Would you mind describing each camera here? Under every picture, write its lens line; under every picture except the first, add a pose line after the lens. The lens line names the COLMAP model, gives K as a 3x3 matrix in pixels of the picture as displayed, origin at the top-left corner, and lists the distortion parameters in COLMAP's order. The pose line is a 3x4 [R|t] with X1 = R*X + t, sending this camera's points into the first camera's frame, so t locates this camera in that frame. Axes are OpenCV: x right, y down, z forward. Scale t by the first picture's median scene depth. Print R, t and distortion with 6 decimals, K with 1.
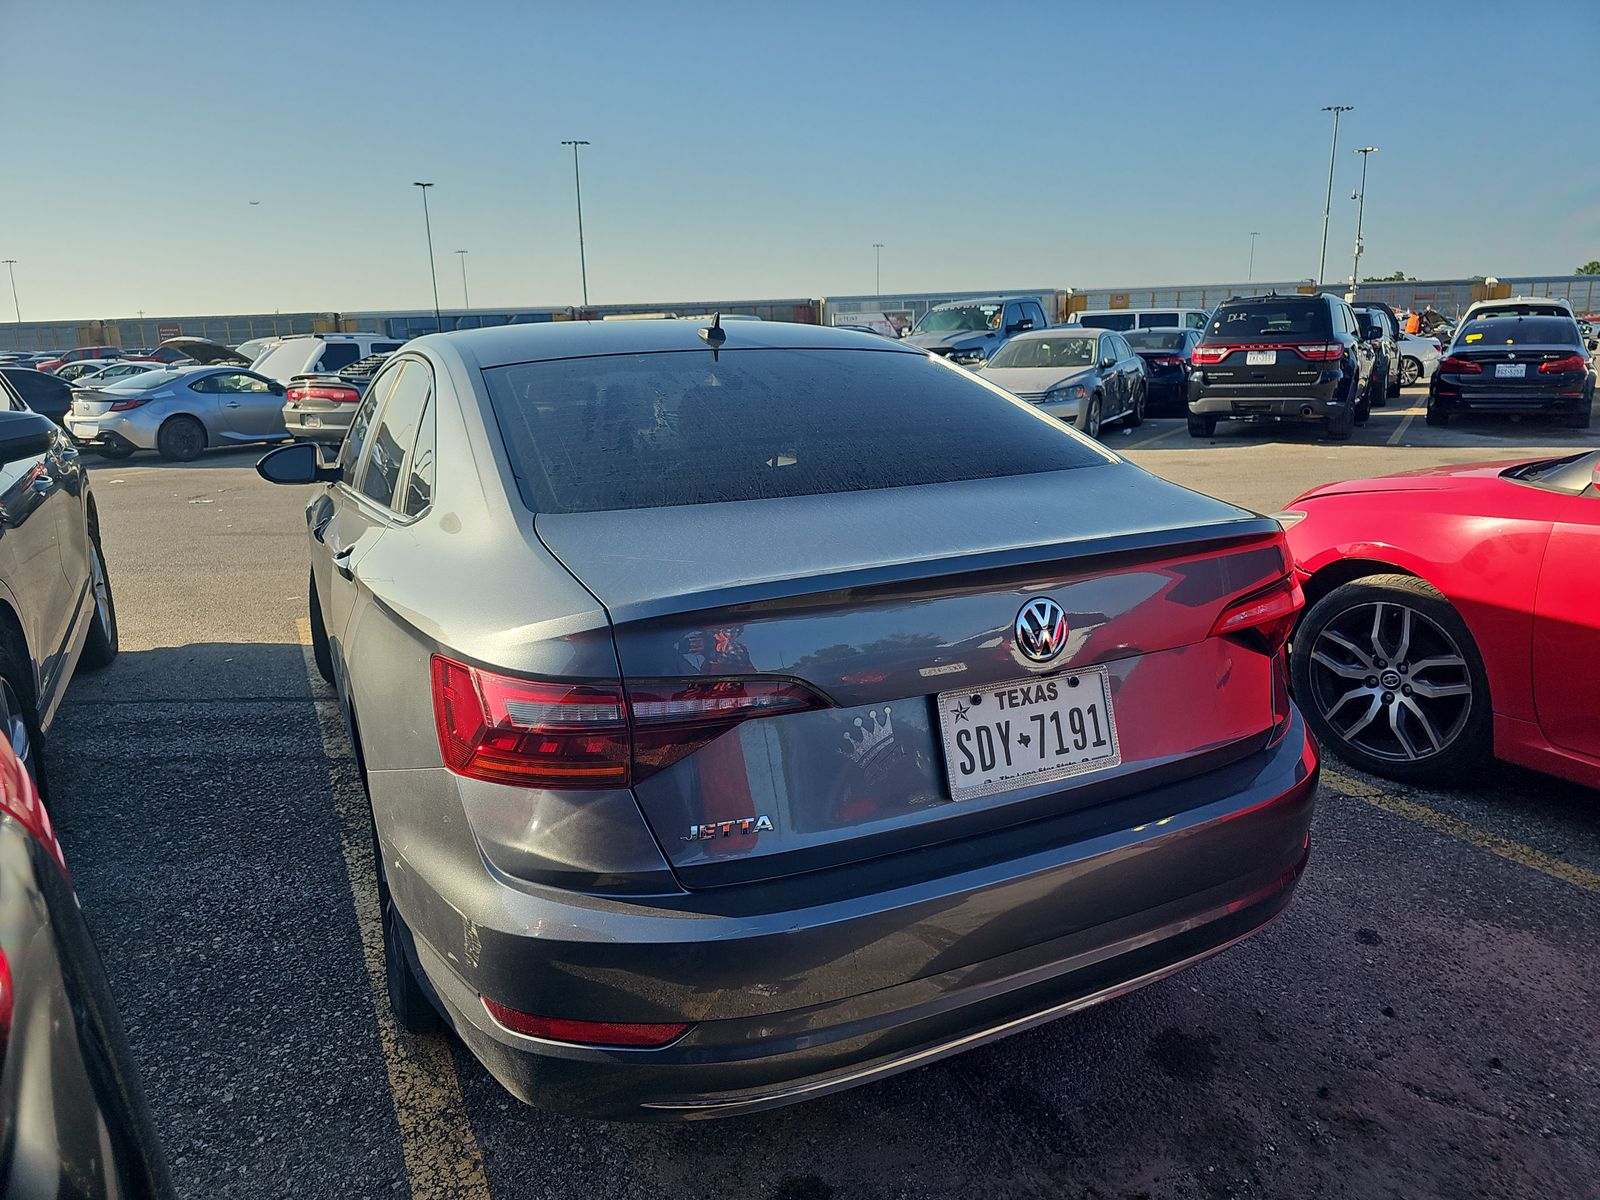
lens RADIAL K [[1096.8, 0, 808.8], [0, 1096.8, 591.1], [0, 0, 1]] dist [0.047902, -0.051991]
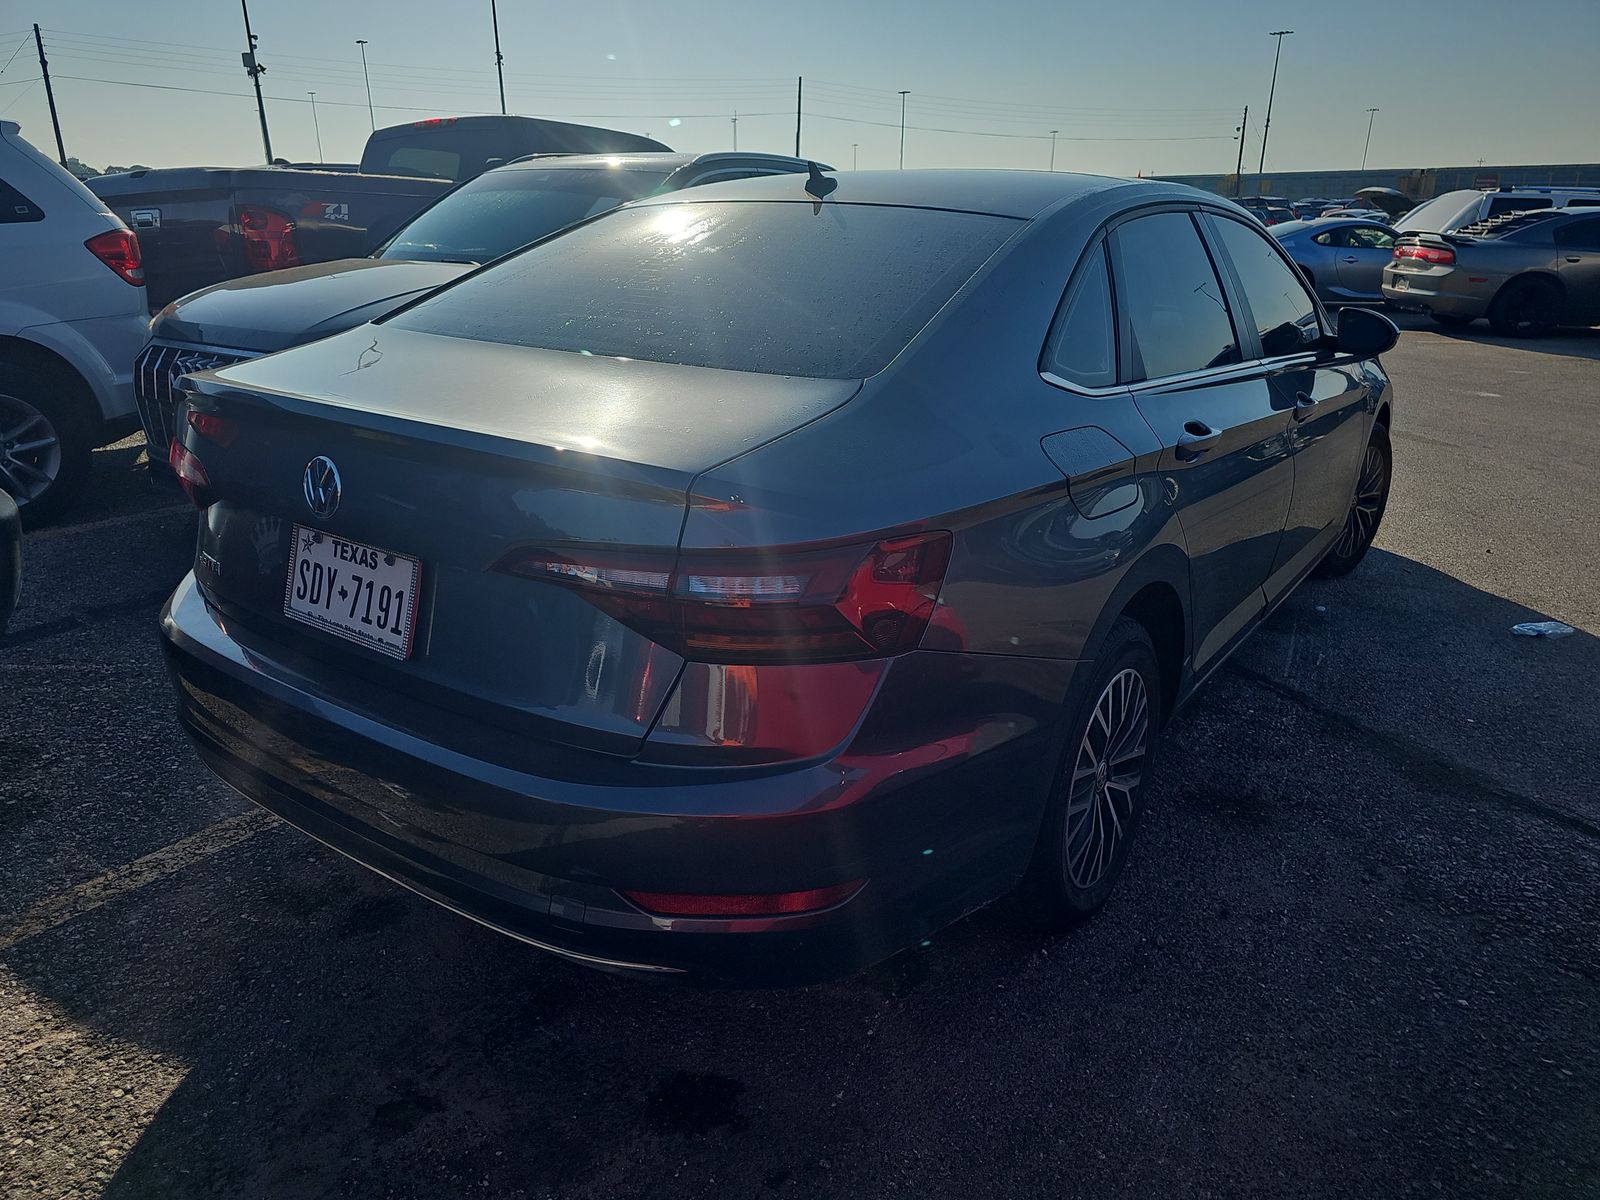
lens RADIAL K [[1105.6, 0, 800.0], [0, 1105.6, 600.0], [0, 0, 1]] dist [0.058431, -0.060815]
pose [[0.473737, 0.323527, -0.819087, 1.231221], [-0.217033, 0.944280, 0.247451, -0.205198], [0.853504, 0.060542, 0.517557, 0.812546]]
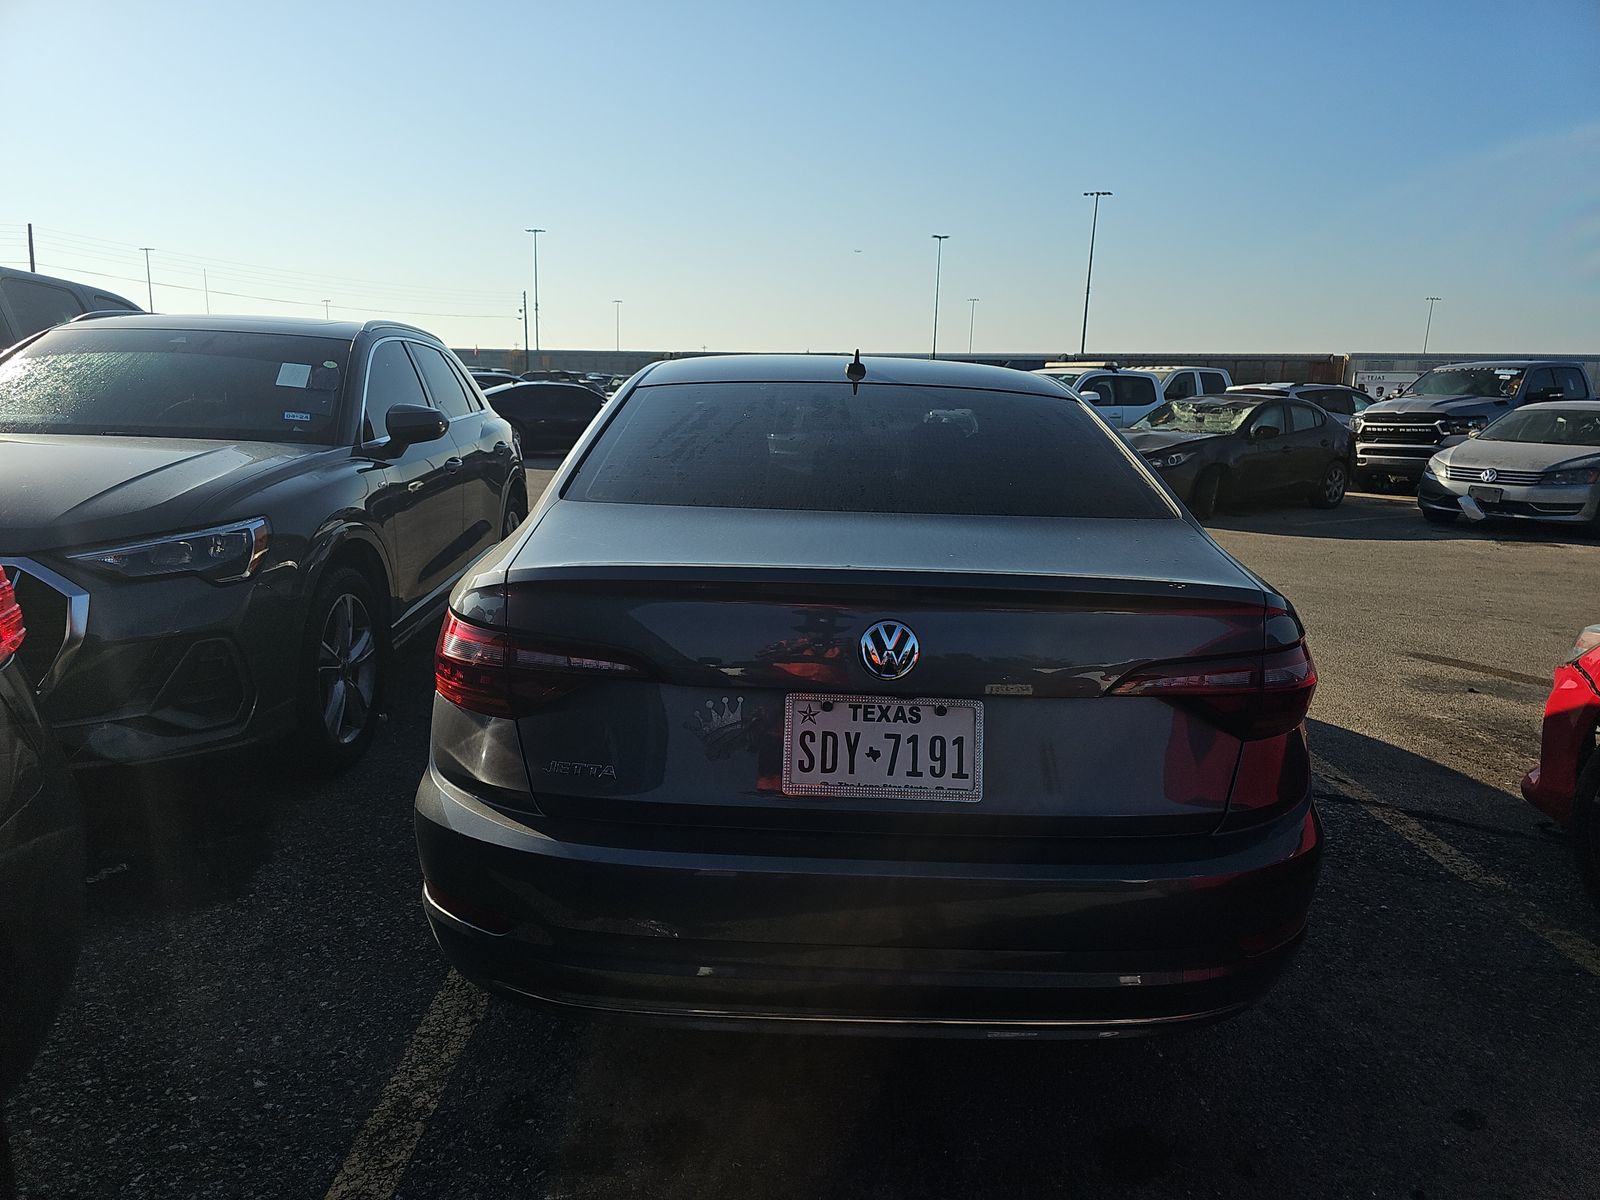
lens RADIAL K [[1096.8, 0, 808.8], [0, 1096.8, 591.1], [0, 0, 1]] dist [0.047902, -0.051991]
pose [[0.895273, 0.131843, -0.425563, 0.557351], [-0.149272, 0.988766, -0.007700, -0.001309], [0.419767, 0.070418, 0.904896, 0.013691]]
